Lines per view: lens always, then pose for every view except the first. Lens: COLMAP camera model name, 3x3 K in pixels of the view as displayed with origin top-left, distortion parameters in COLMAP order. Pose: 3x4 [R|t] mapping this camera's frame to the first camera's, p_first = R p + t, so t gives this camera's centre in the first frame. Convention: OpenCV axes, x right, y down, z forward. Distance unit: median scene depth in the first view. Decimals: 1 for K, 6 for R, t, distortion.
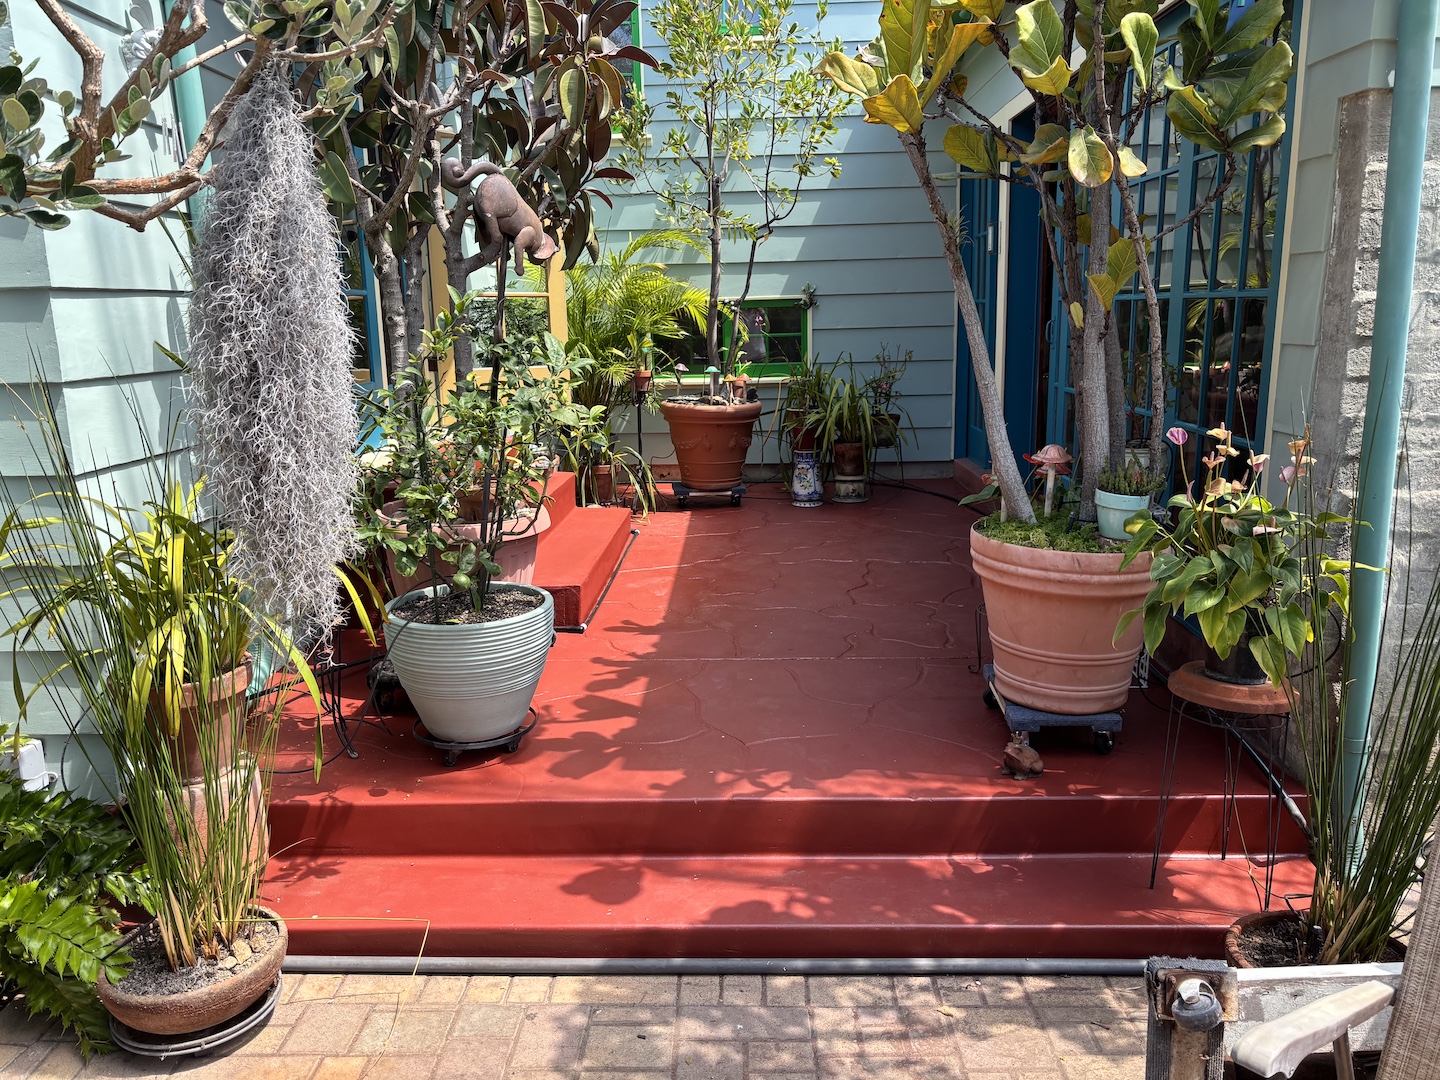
lens RADIAL K [[1070.5, 0, 720.0], [0, 1070.5, 540.0], [0, 0, 1]] dist [0.061342, -0.086085]
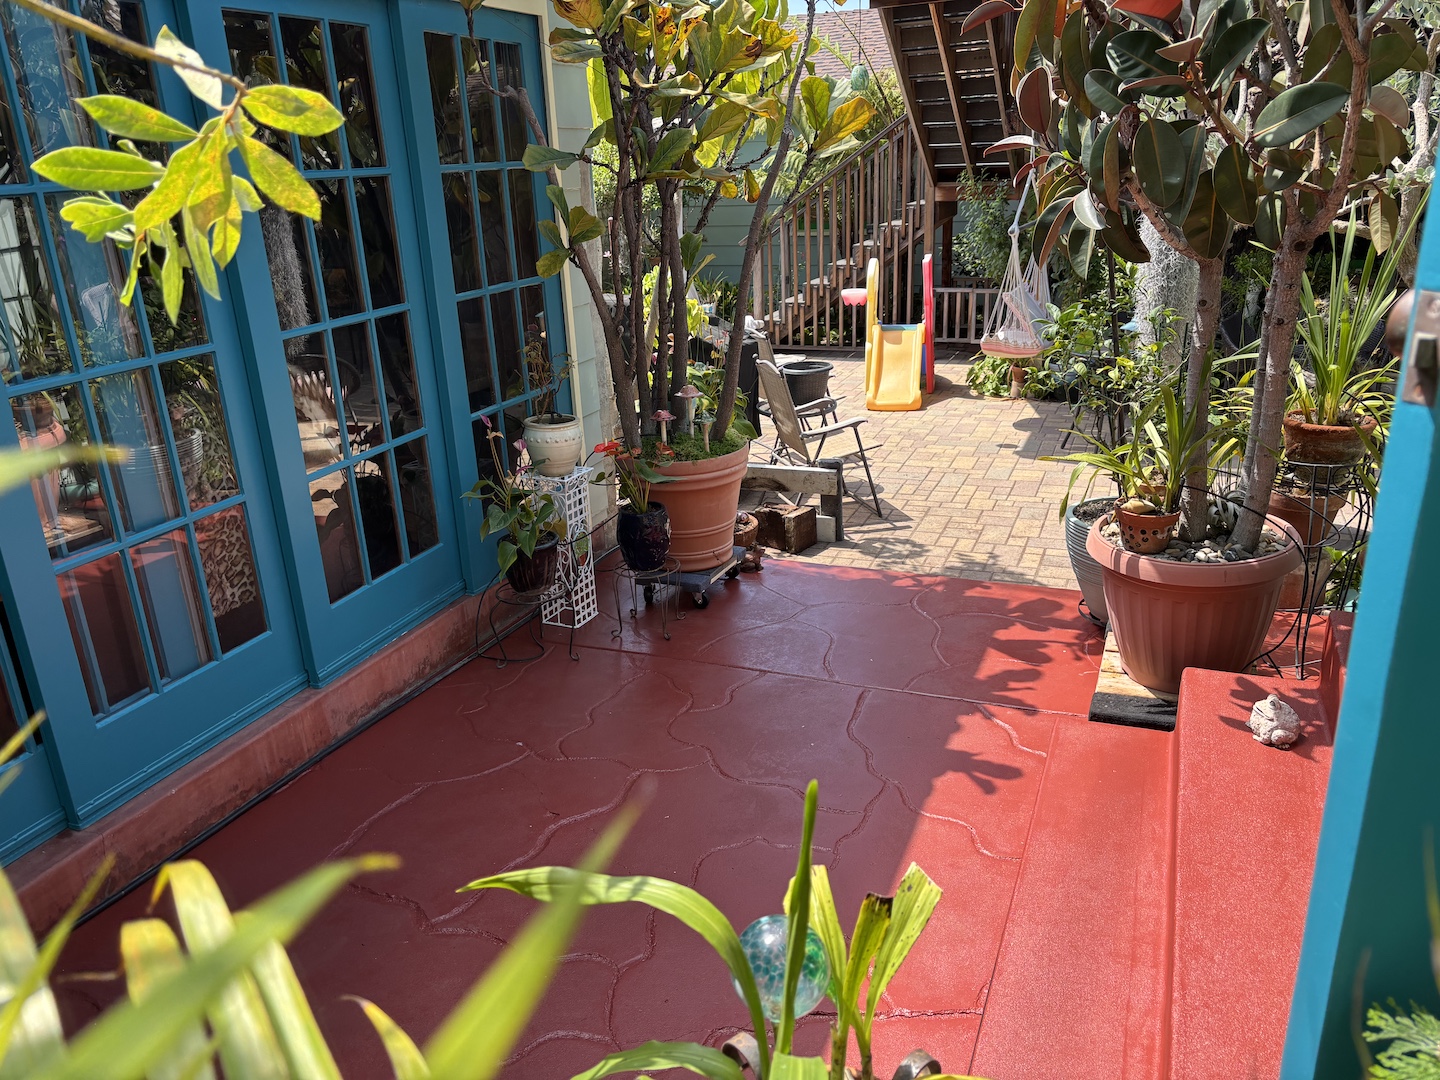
lens RADIAL K [[1070.5, 0, 720.0], [0, 1070.5, 540.0], [0, 0, 1]] dist [0.061342, -0.086085]
pose [[-0.932165, -0.056761, 0.357557, -0.200691], [0.146116, 0.844636, 0.515014, -0.536705], [-0.331238, 0.532323, -0.779047, 1.841526]]
